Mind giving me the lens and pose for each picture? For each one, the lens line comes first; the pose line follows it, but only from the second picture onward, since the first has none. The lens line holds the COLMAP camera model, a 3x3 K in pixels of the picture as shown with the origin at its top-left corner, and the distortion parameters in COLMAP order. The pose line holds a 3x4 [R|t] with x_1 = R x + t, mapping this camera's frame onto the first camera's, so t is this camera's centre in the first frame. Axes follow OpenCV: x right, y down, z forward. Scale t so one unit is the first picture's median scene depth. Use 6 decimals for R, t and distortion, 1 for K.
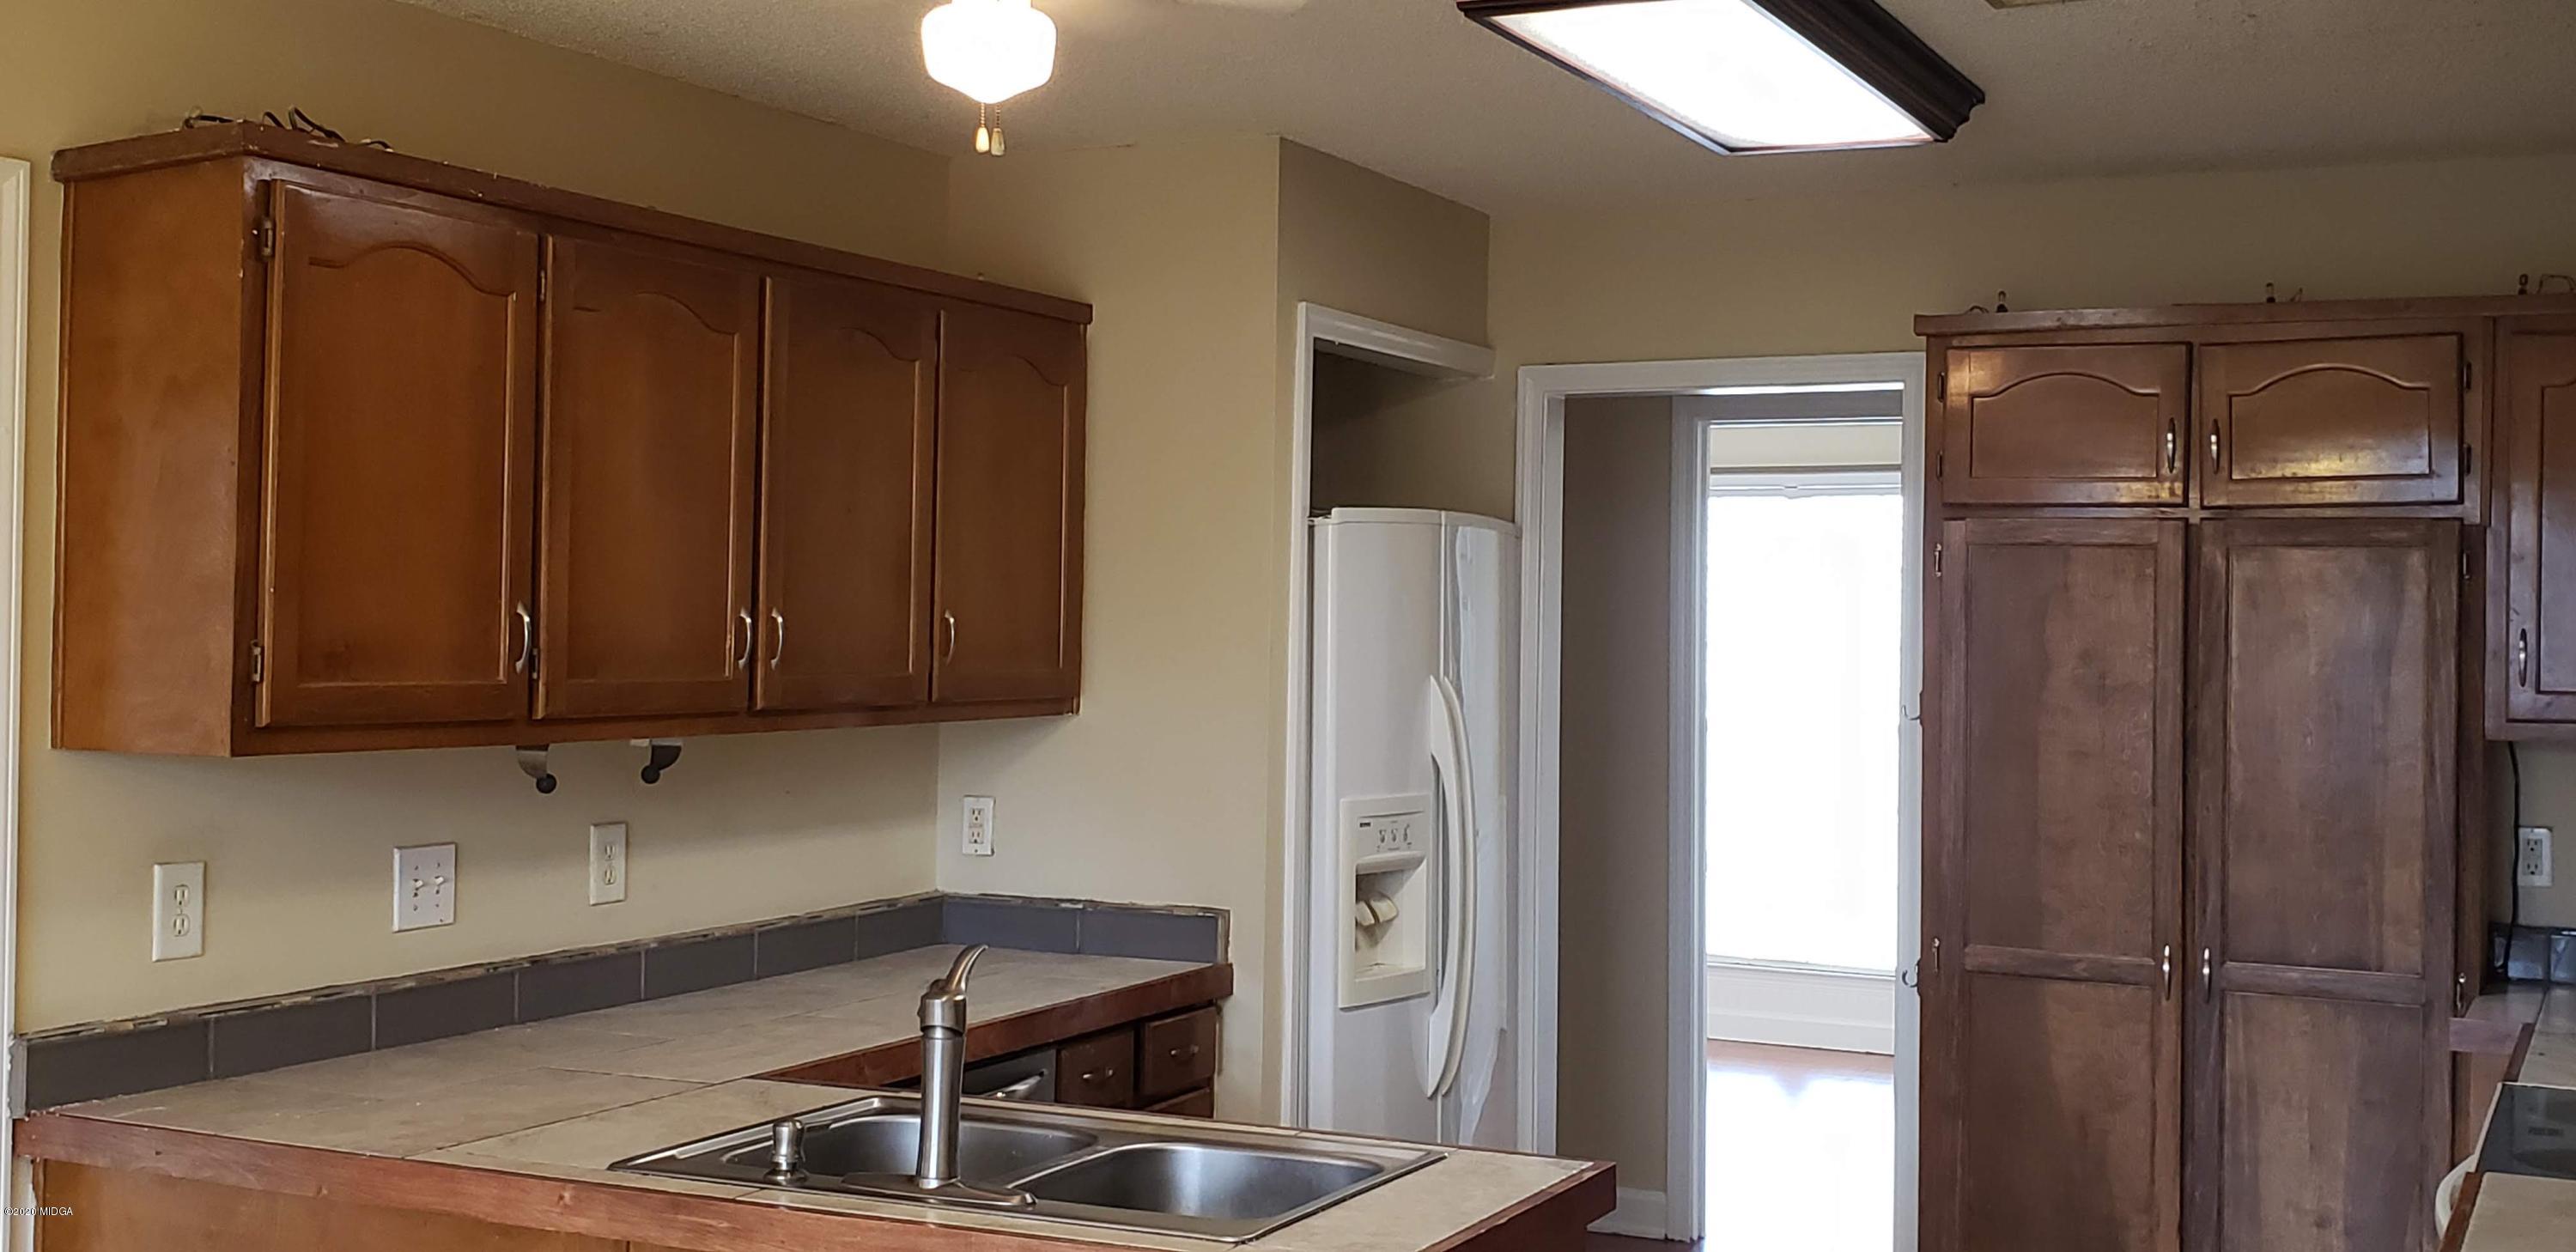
lens RADIAL K [[2933.8, 0, 1265.5], [0, 2933.8, 571.1], [0, 0, 1]] dist [0.233205, -0.788767]
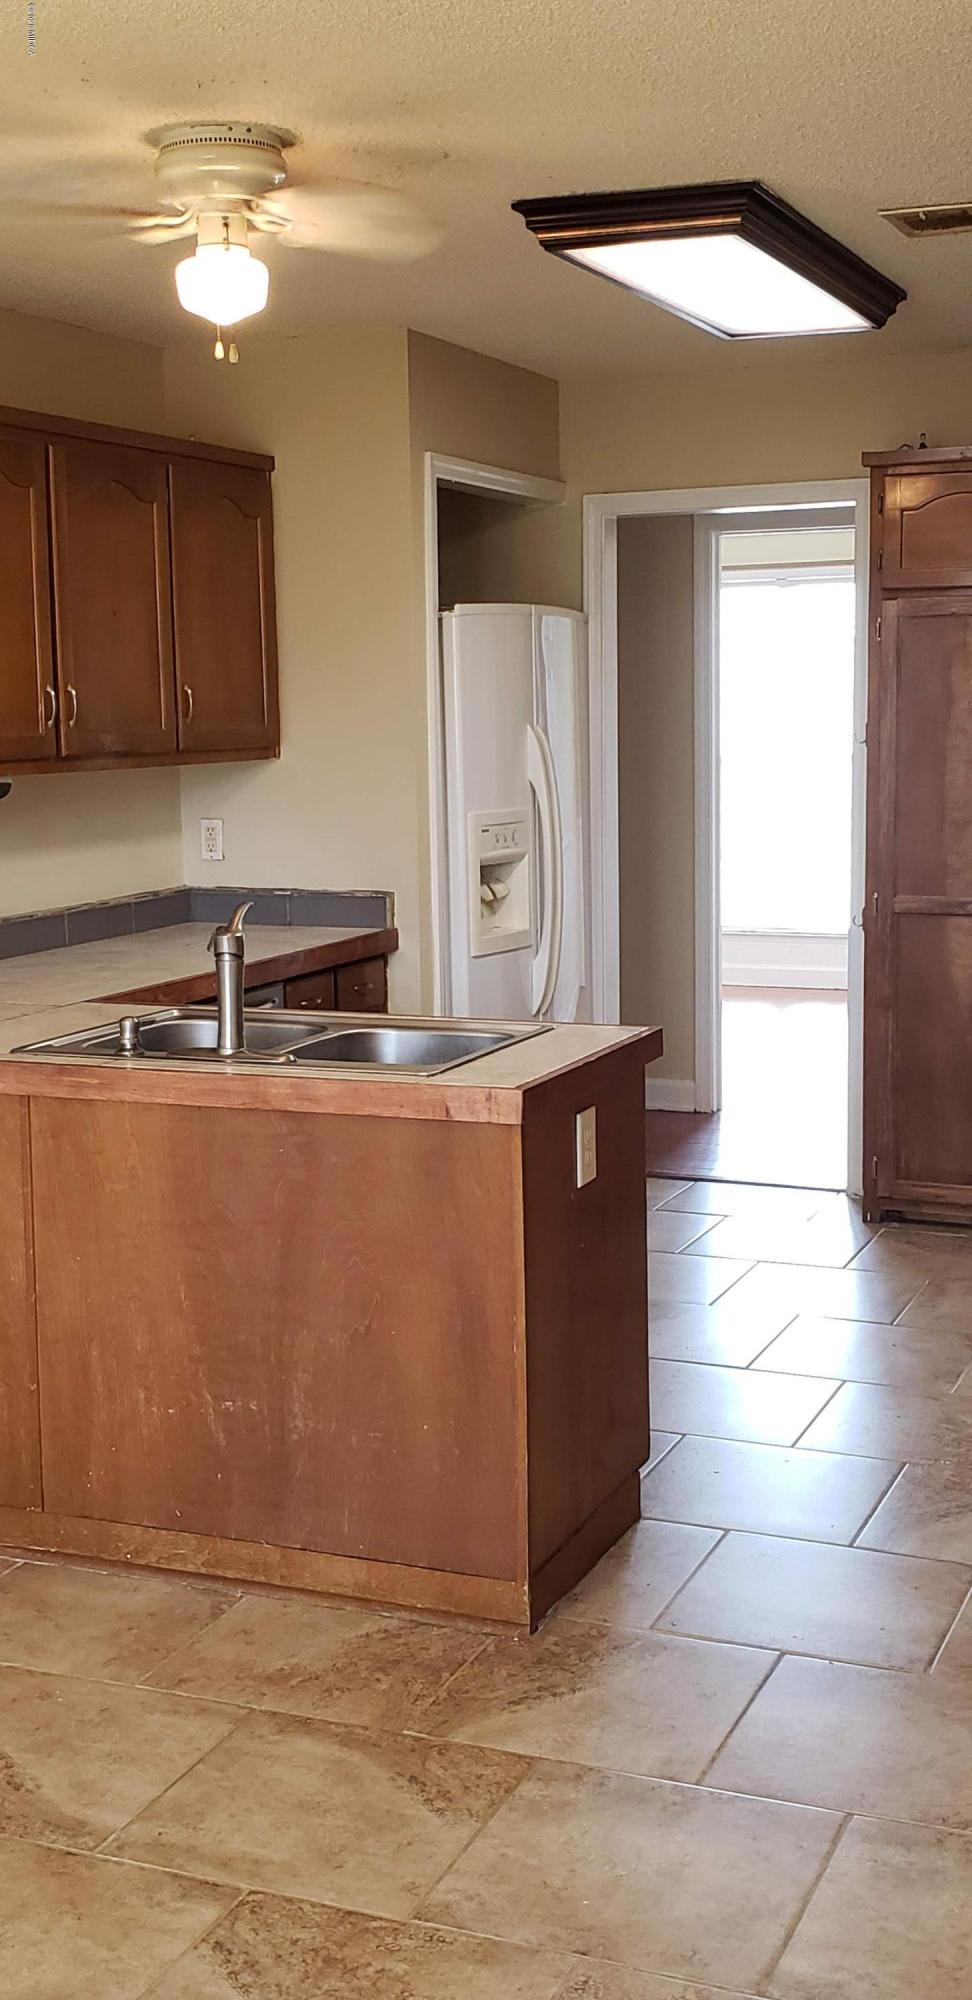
lens RADIAL K [[2253.3, 0, 538.2], [0, 2253.3, 1002.6], [0, 0, 1]] dist [0.331467, -1.459992]
pose [[0.997257, -0.037921, 0.063571, -0.014127], [0.027862, 0.987949, 0.152249, 0.002203], [-0.068579, -0.150060, 0.986296, -0.106576]]
